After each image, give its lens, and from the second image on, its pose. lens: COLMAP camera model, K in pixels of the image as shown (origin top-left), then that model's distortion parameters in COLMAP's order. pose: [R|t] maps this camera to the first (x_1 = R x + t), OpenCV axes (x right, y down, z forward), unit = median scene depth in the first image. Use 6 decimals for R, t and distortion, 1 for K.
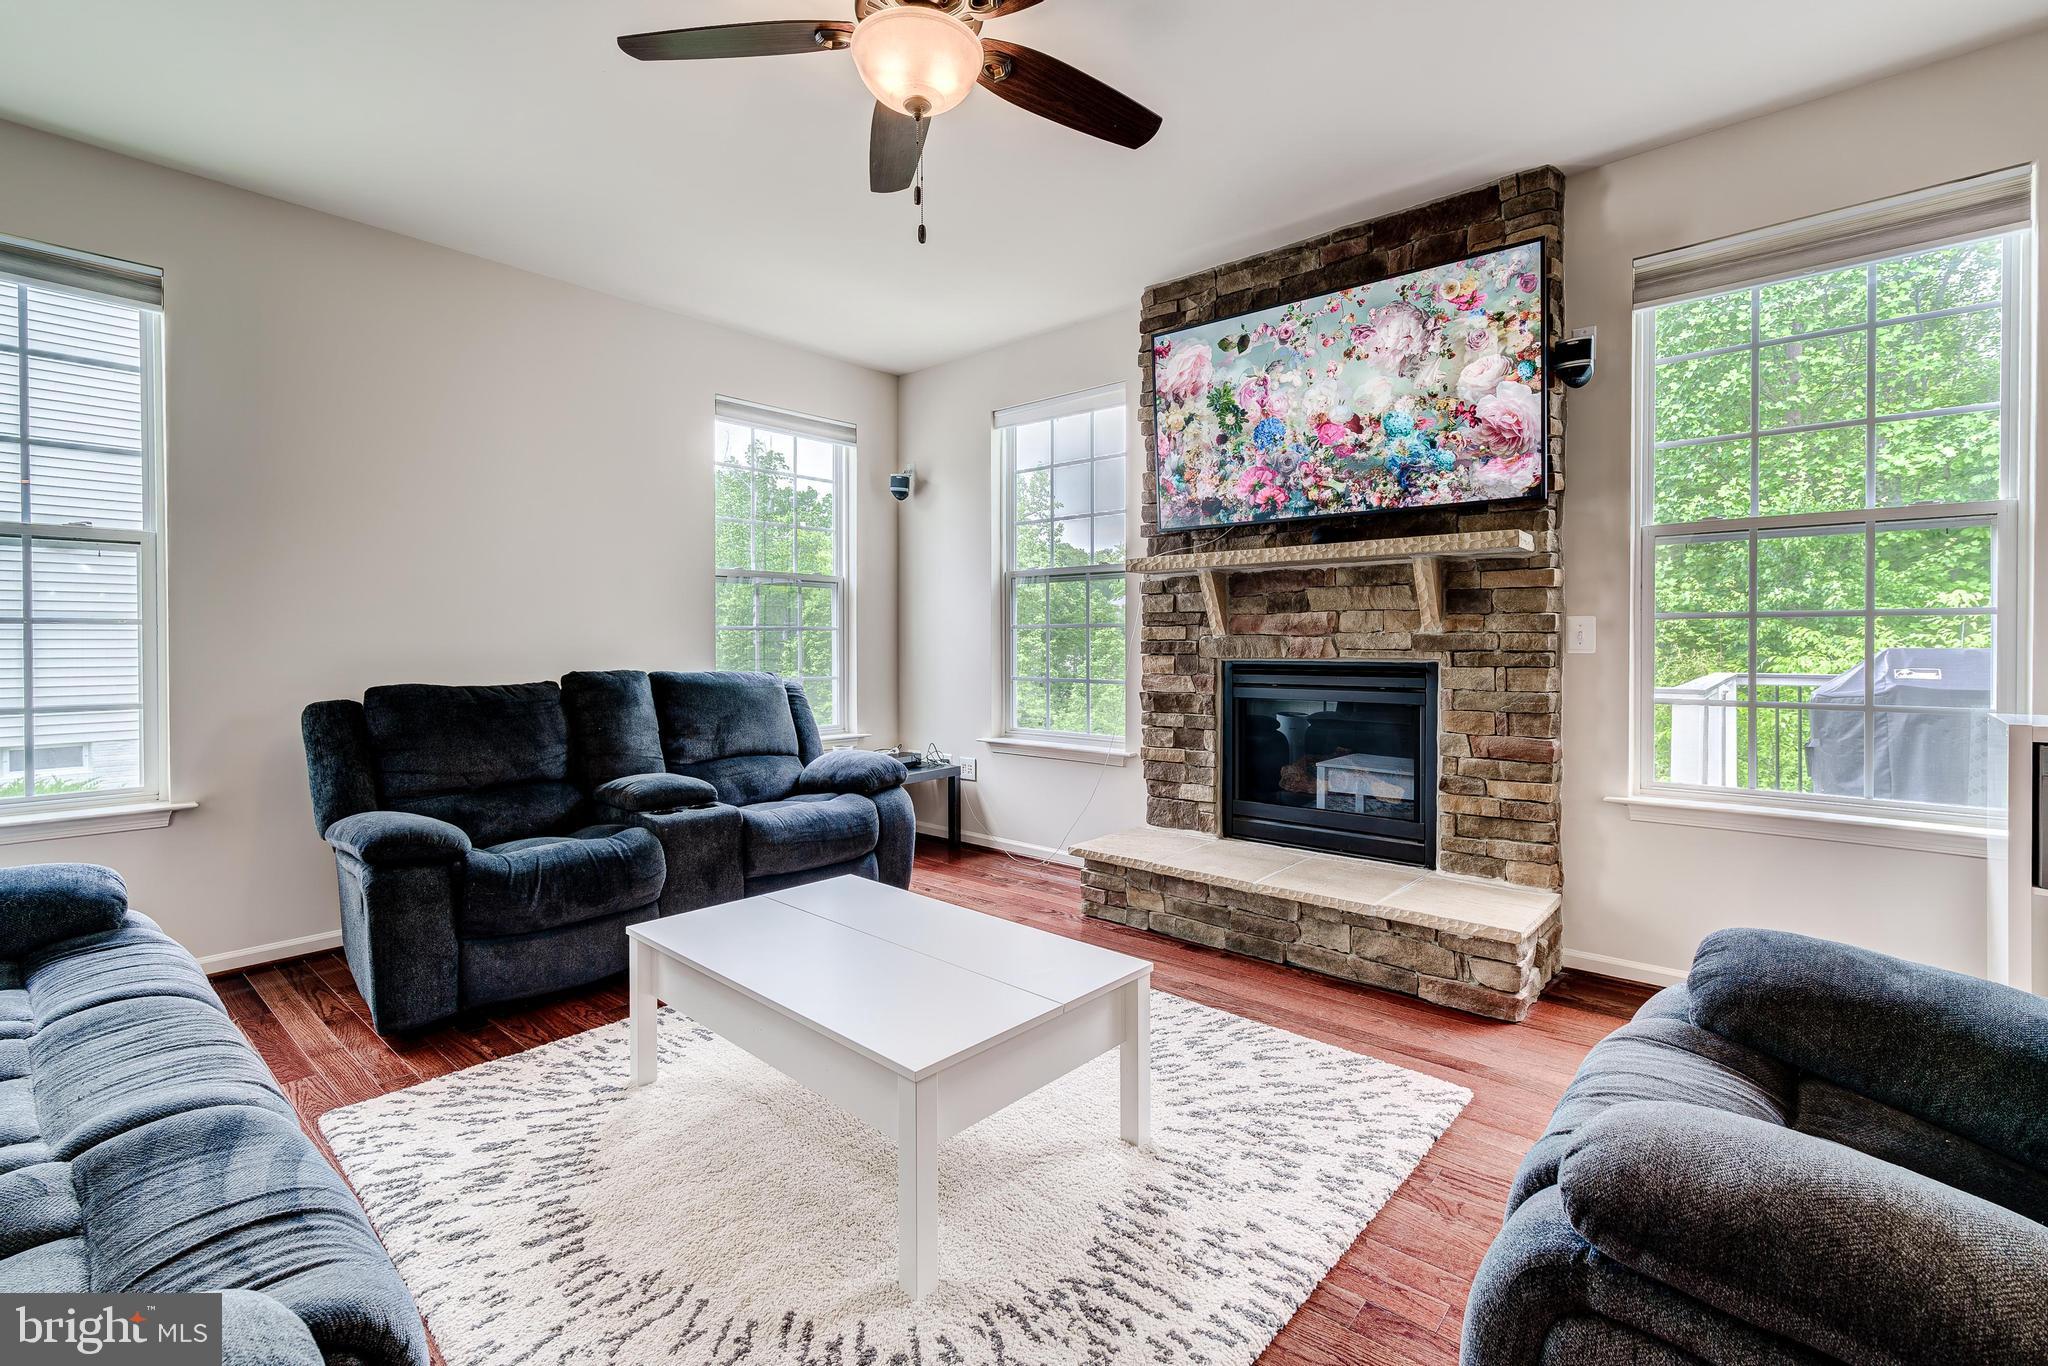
lens RADIAL K [[910.0, 0, 1018.6], [0, 910.0, 649.1], [0, 0, 1]] dist [0.006461, -0.002302]
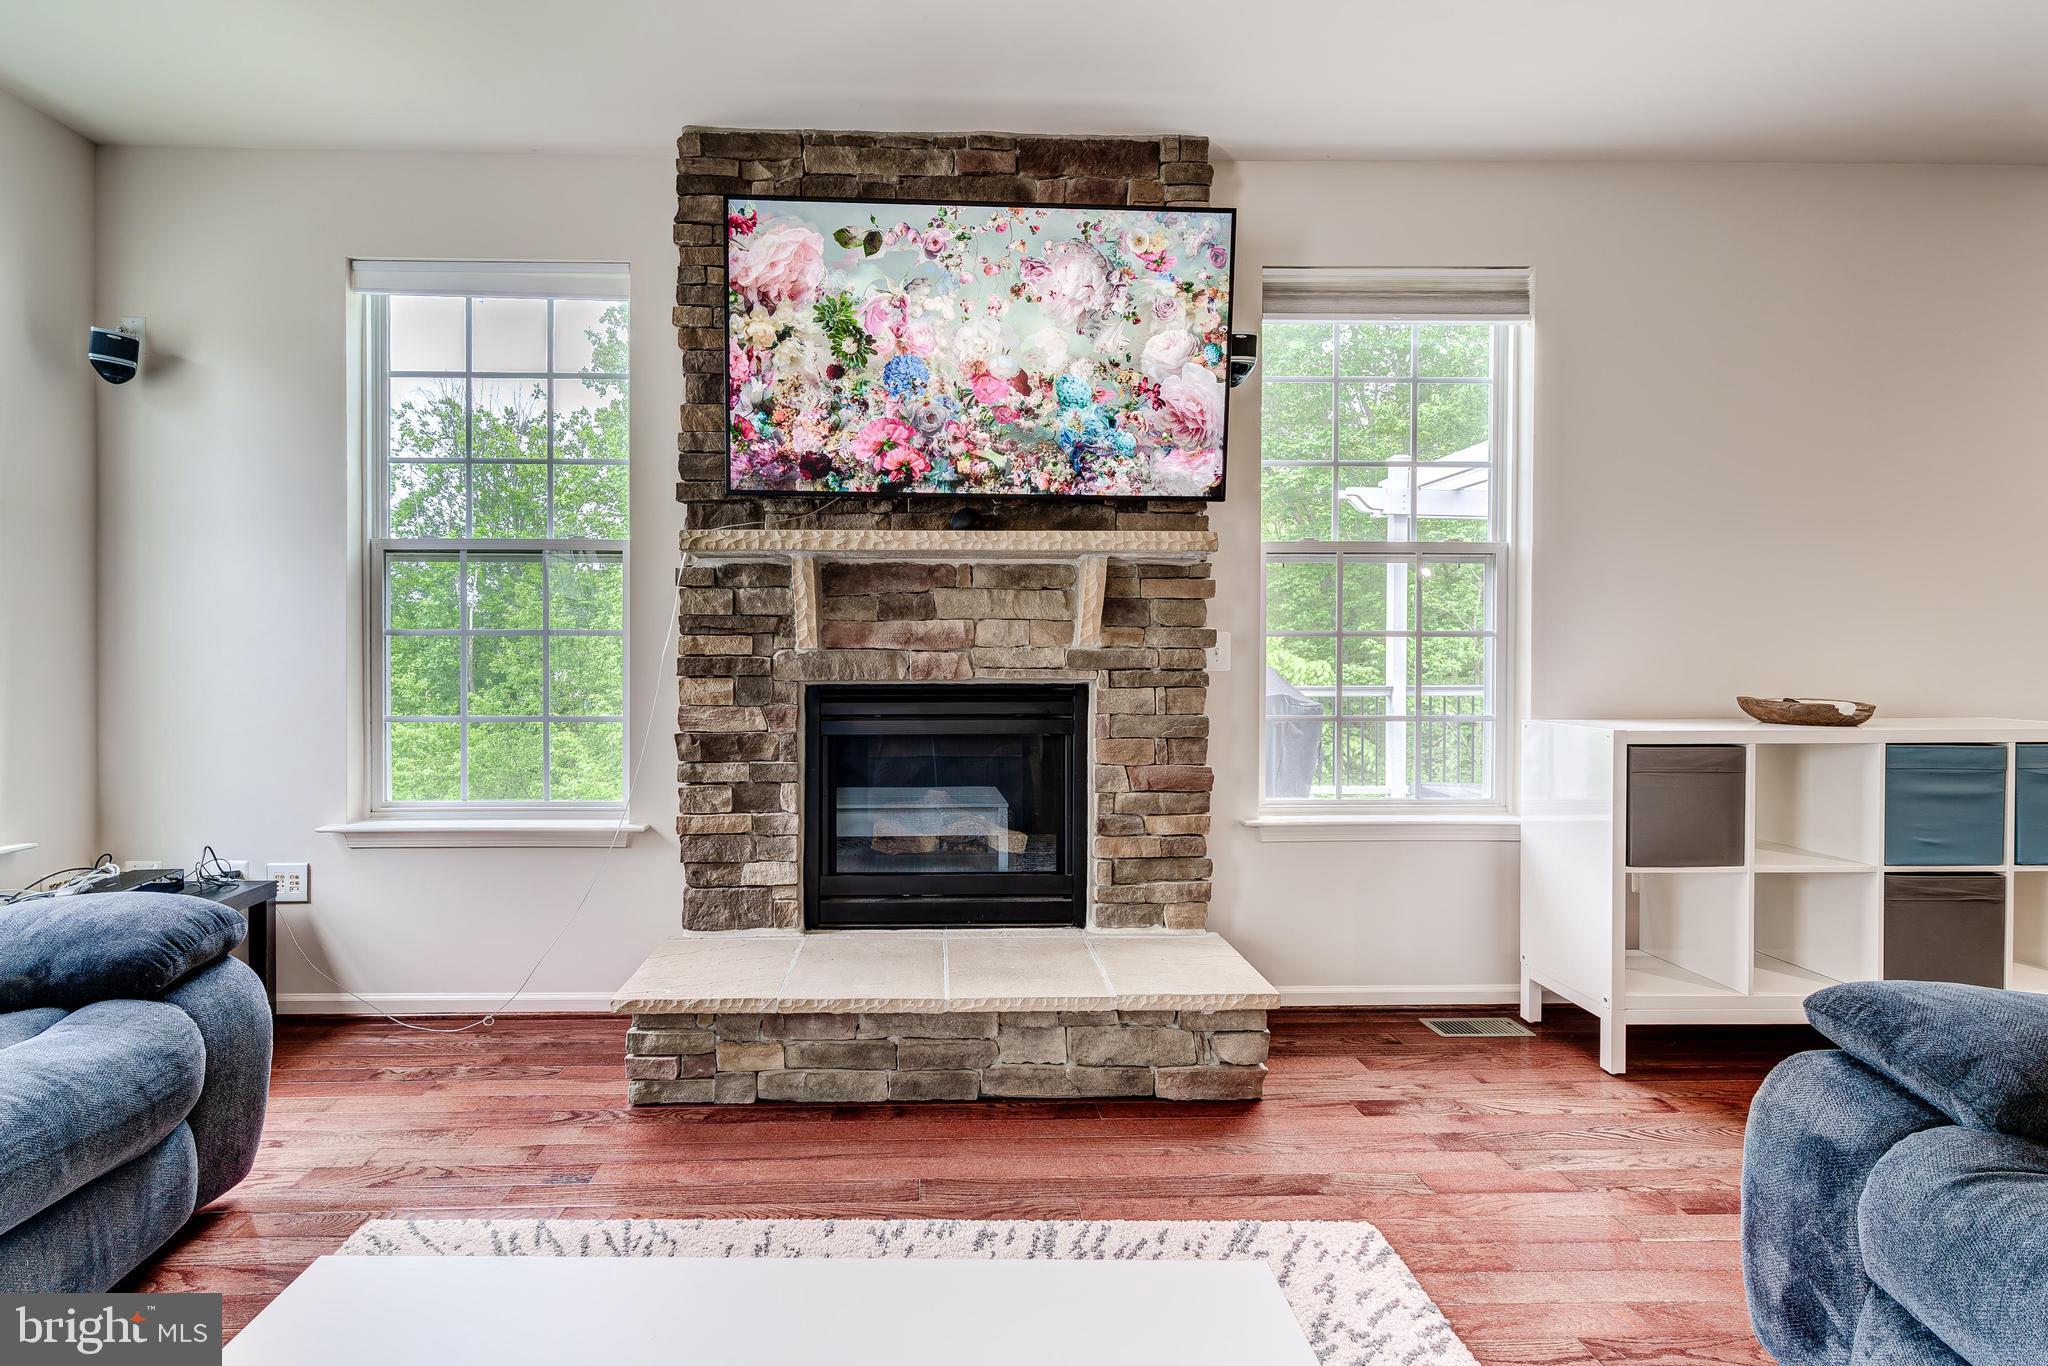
lens RADIAL K [[910.0, 0, 944.7], [0, 910.0, 670.3], [0, 0, 1]] dist [0.006461, -0.002302]
pose [[0.730714, -0.003363, 0.682675, -0.211226], [0.003327, 0.999994, 0.001365, 0.000983], [-0.682675, 0.001274, 0.730721, 0.453917]]
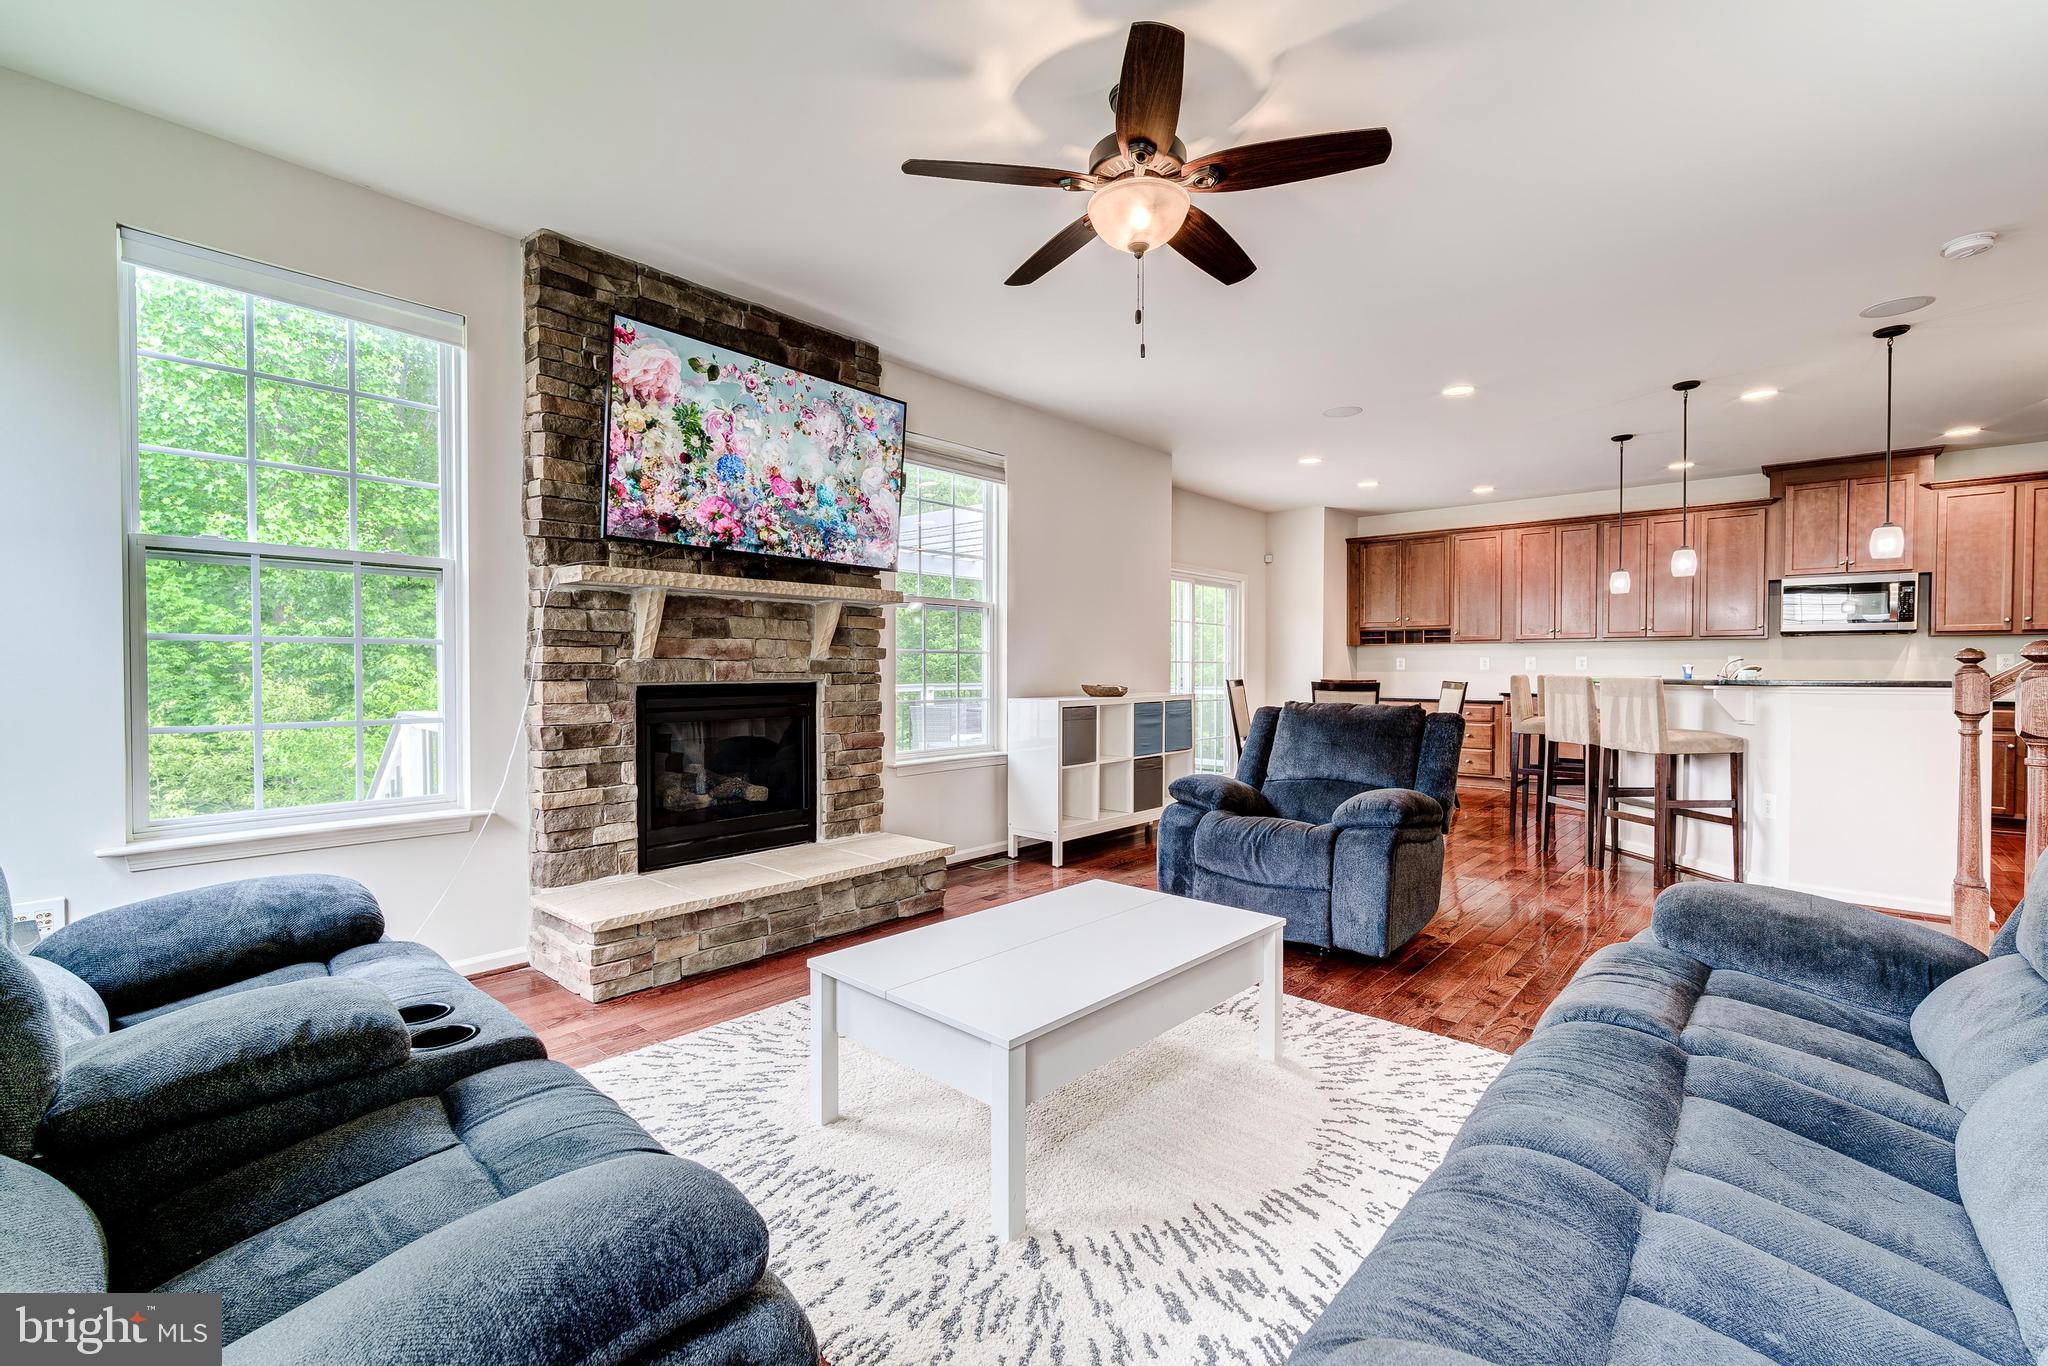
lens RADIAL K [[910.0, 0, 1040.6], [0, 910.0, 685.8], [0, 0, 1]] dist [0.006461, -0.002302]
pose [[-0.029816, -0.017826, 0.999396, -0.820923], [0.007297, 0.999810, 0.018051, -0.000993], [-0.999529, 0.007831, -0.029680, 0.693571]]
